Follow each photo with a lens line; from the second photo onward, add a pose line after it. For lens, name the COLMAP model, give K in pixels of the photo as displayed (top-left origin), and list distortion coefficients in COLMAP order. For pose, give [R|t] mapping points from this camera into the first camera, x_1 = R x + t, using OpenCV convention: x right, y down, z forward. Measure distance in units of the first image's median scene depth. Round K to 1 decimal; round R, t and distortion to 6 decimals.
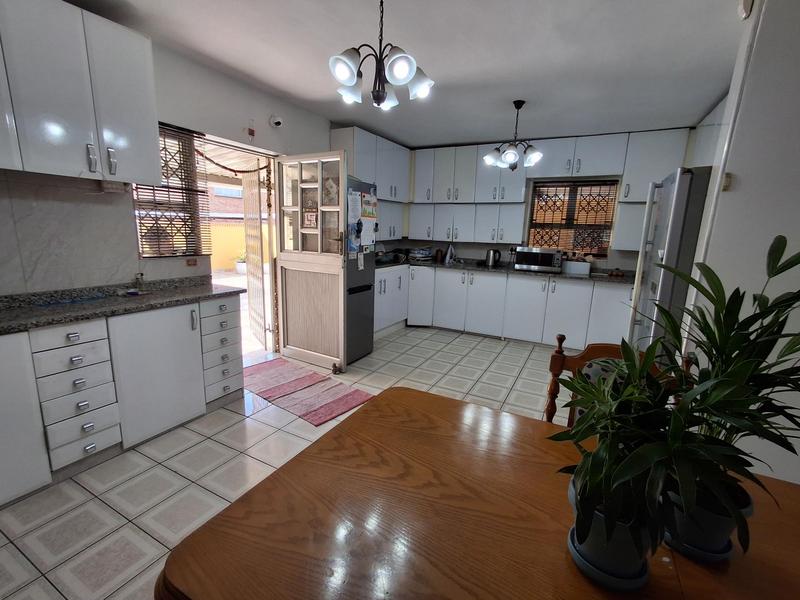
lens RADIAL K [[367.7, 0, 398.1], [0, 367.7, 298.7], [0, 0, 1]] dist [0.005883, 0.001869]
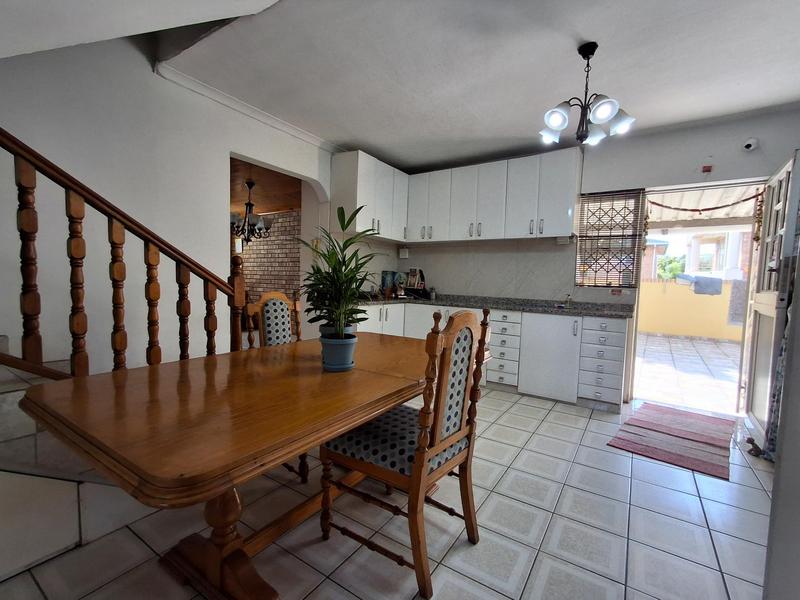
lens RADIAL K [[367.7, 0, 395.9], [0, 367.7, 303.7], [0, 0, 1]] dist [0.005883, 0.001869]
pose [[-0.093857, 0.024967, -0.995273, 0.759740], [-0.224052, 0.973512, 0.045550, 0.049227], [0.970047, 0.227268, -0.085777, 0.394869]]
